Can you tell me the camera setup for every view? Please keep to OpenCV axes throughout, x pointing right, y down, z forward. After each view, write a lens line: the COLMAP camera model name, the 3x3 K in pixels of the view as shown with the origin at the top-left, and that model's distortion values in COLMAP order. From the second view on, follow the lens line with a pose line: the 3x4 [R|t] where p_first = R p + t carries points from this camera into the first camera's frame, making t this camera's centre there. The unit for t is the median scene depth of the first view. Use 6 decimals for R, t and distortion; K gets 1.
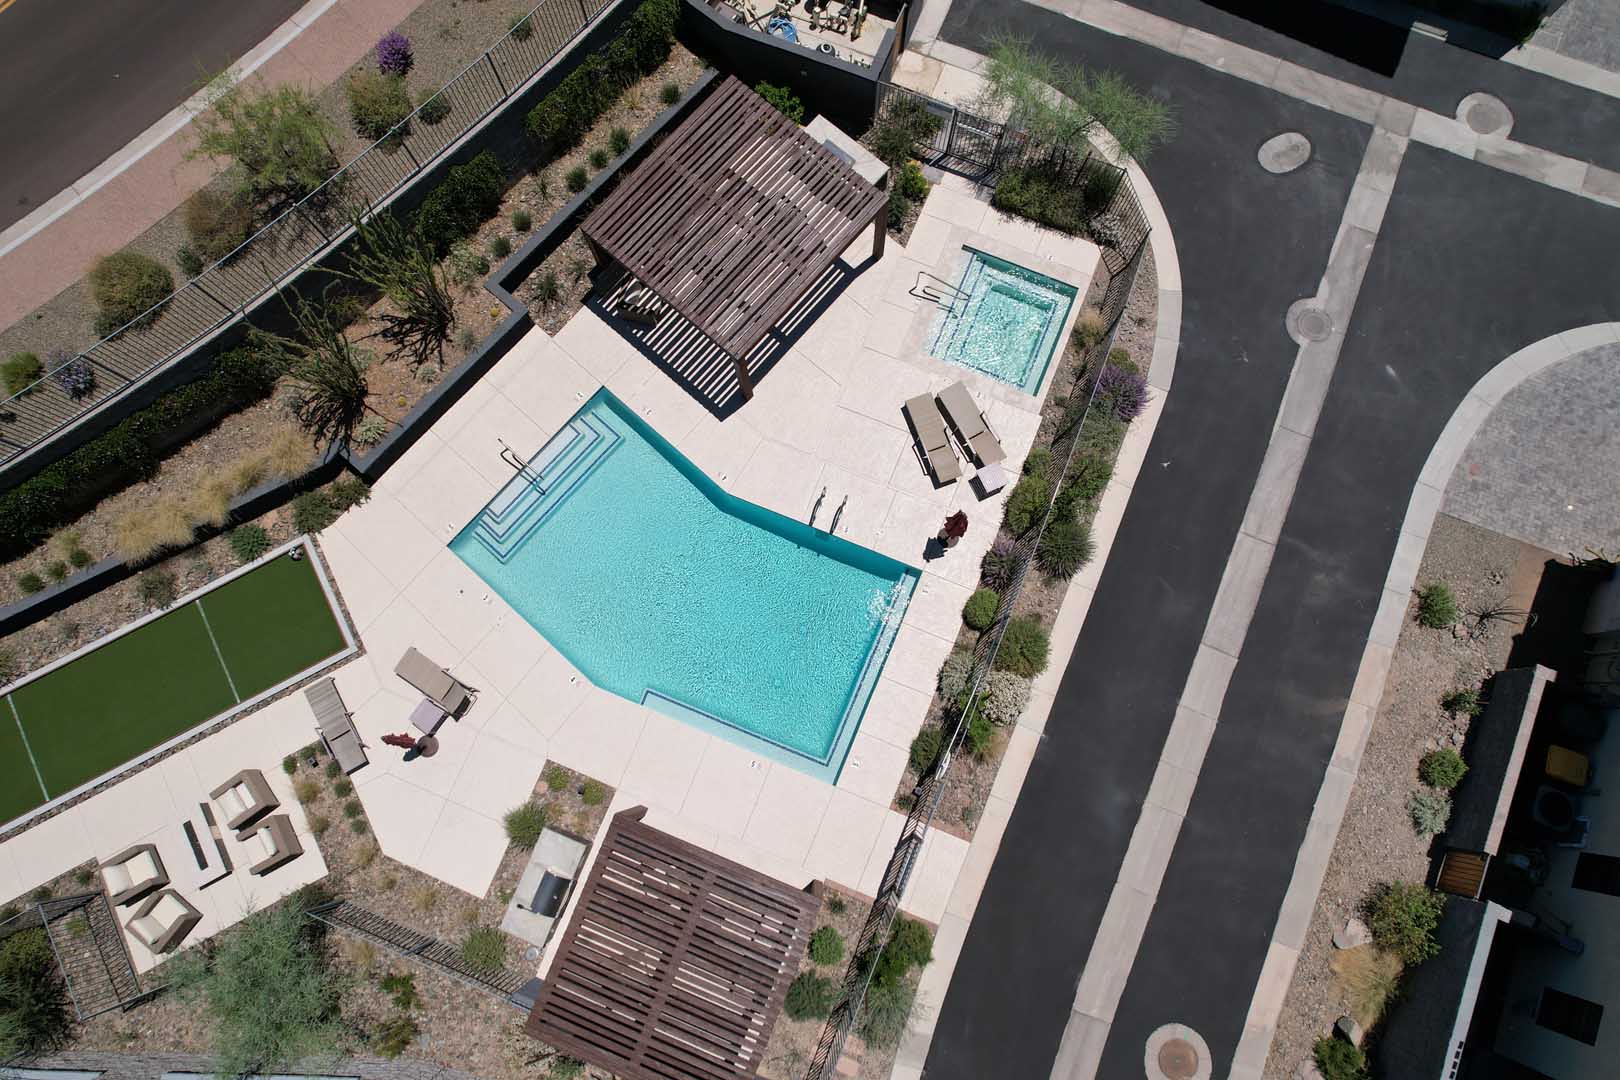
lens RADIAL K [[1035.4, 0, 814.8], [0, 1035.4, 536.5], [0, 0, 1]] dist [-0.072387, 0.062742]
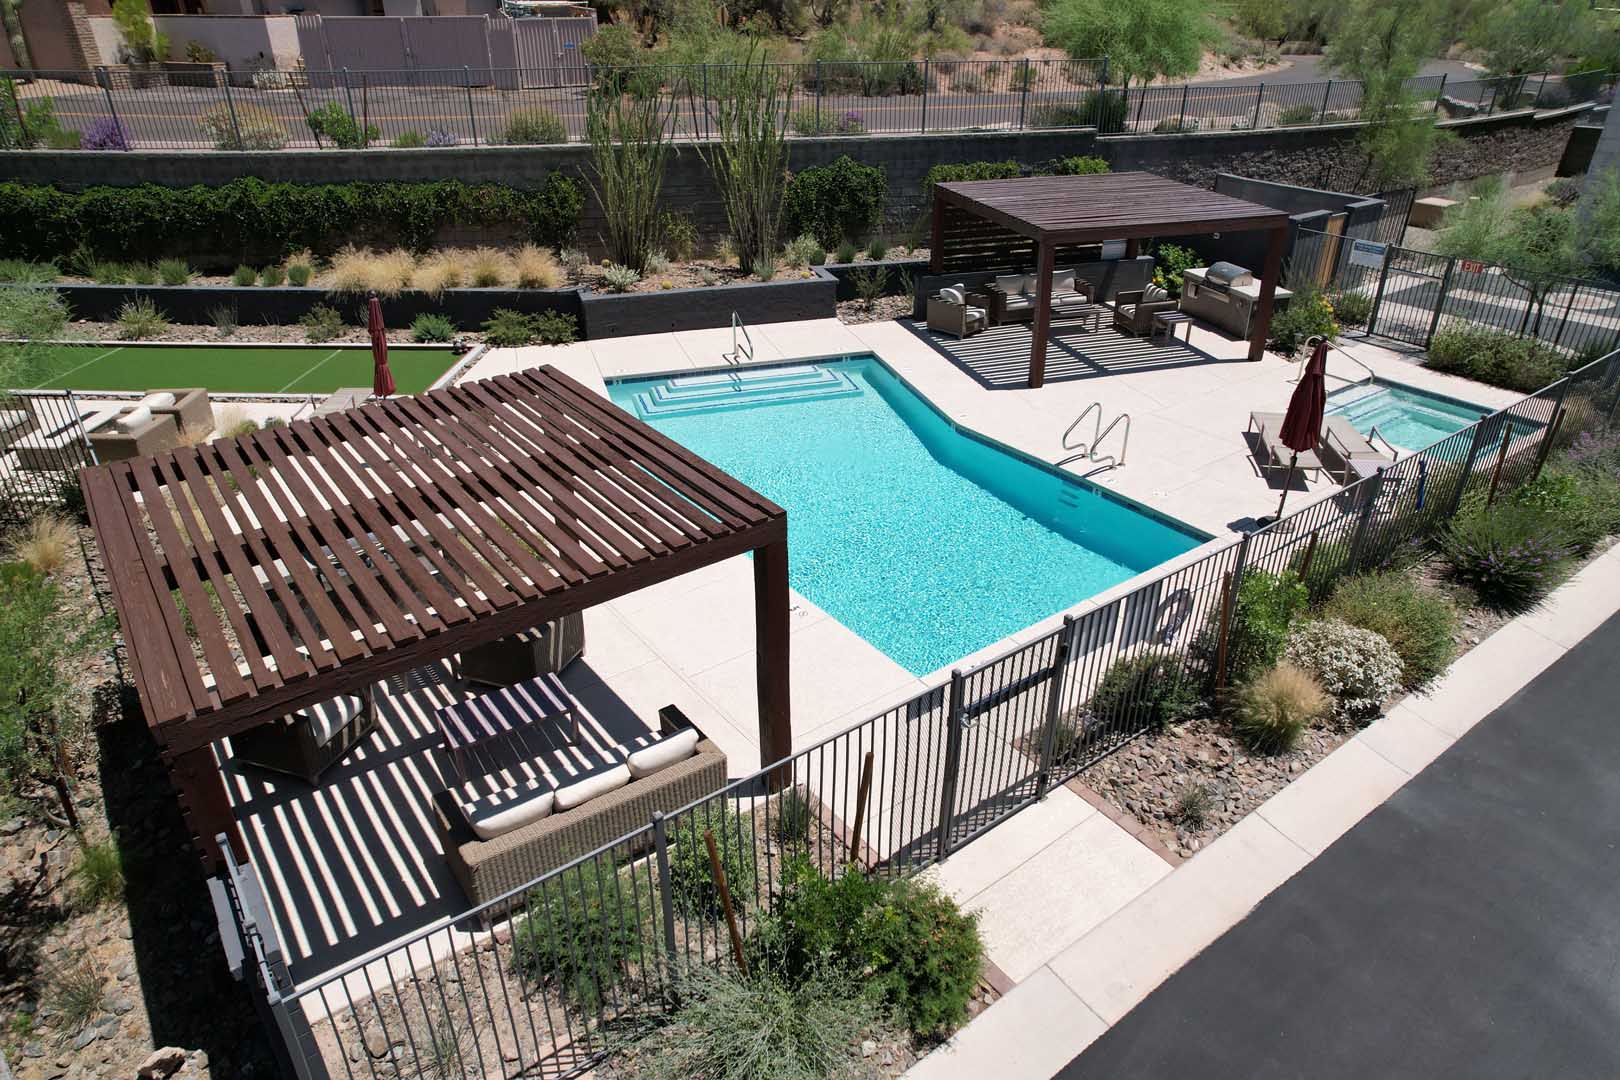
lens RADIAL K [[1035.4, 0, 813.7], [0, 1035.4, 548.6], [0, 0, 1]] dist [-0.072387, 0.062742]
pose [[0.858966, 0.251401, -0.446066, 0.167793], [-0.502643, 0.580076, -0.640985, 0.515988], [0.097608, 0.774796, 0.624630, 0.629830]]
